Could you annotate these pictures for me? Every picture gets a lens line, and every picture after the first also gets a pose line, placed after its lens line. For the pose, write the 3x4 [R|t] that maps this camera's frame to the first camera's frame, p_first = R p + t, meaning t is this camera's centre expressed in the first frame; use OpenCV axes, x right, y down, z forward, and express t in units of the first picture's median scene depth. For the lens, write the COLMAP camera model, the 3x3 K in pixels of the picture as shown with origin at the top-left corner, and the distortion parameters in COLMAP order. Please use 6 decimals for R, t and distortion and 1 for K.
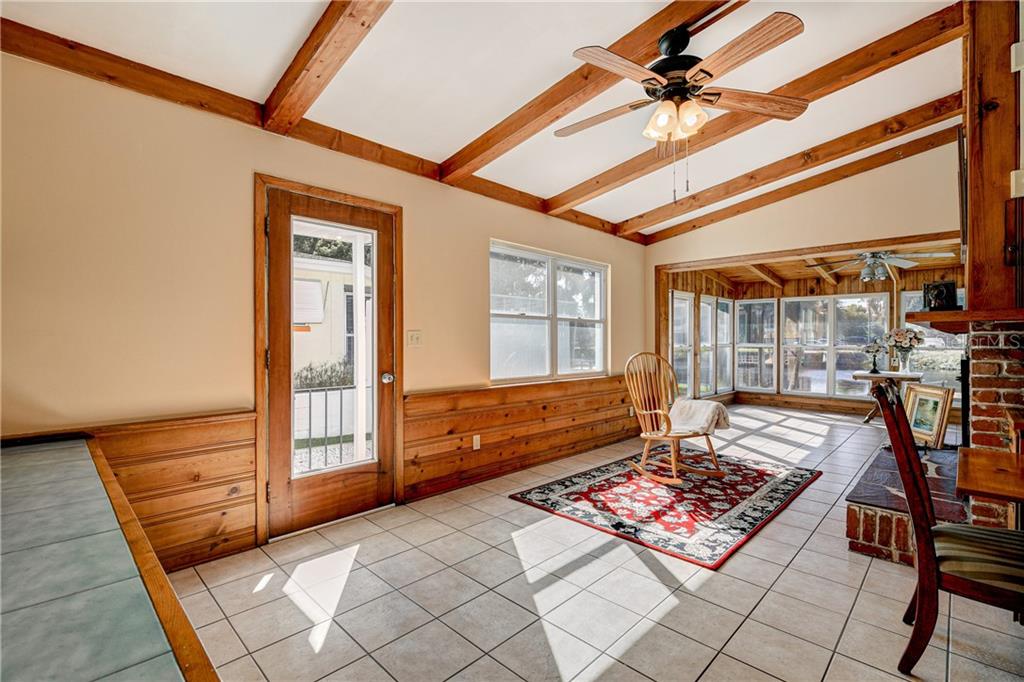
lens RADIAL K [[459.7, 0, 514.3], [0, 459.7, 339.8], [0, 0, 1]] dist [0.000252, 0.000040]
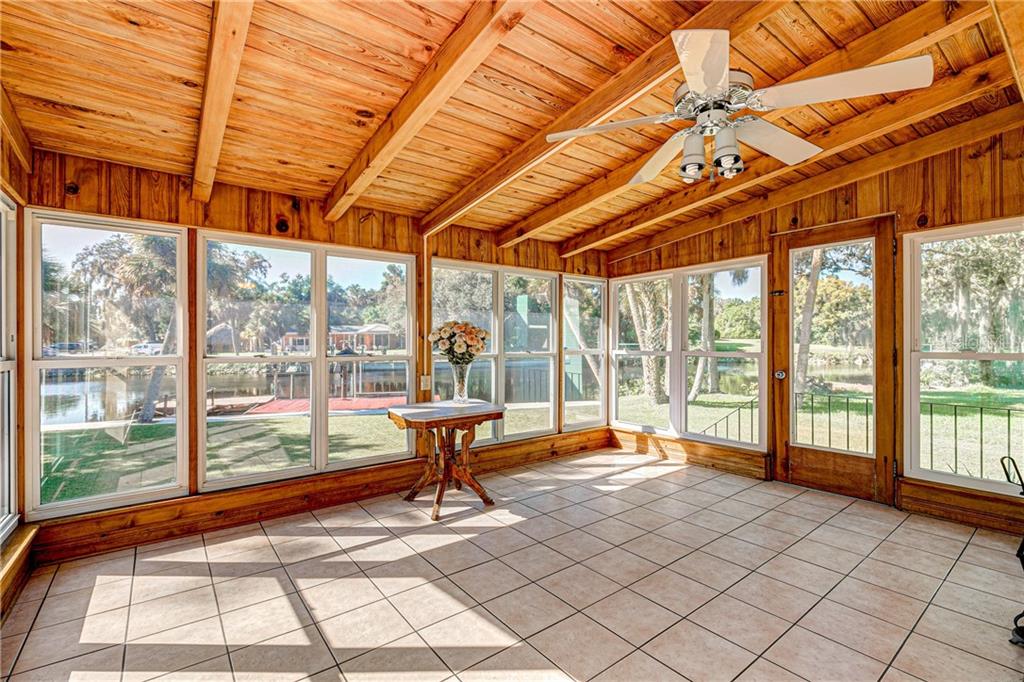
lens RADIAL K [[459.7, 0, 515.5], [0, 459.7, 340.3], [0, 0, 1]] dist [0.000252, 0.000040]
pose [[0.132654, 0.006324, 0.991142, 0.263538], [0.005032, 0.999962, -0.007053, 0.001956], [-0.991150, 0.005923, 0.132617, 0.736029]]
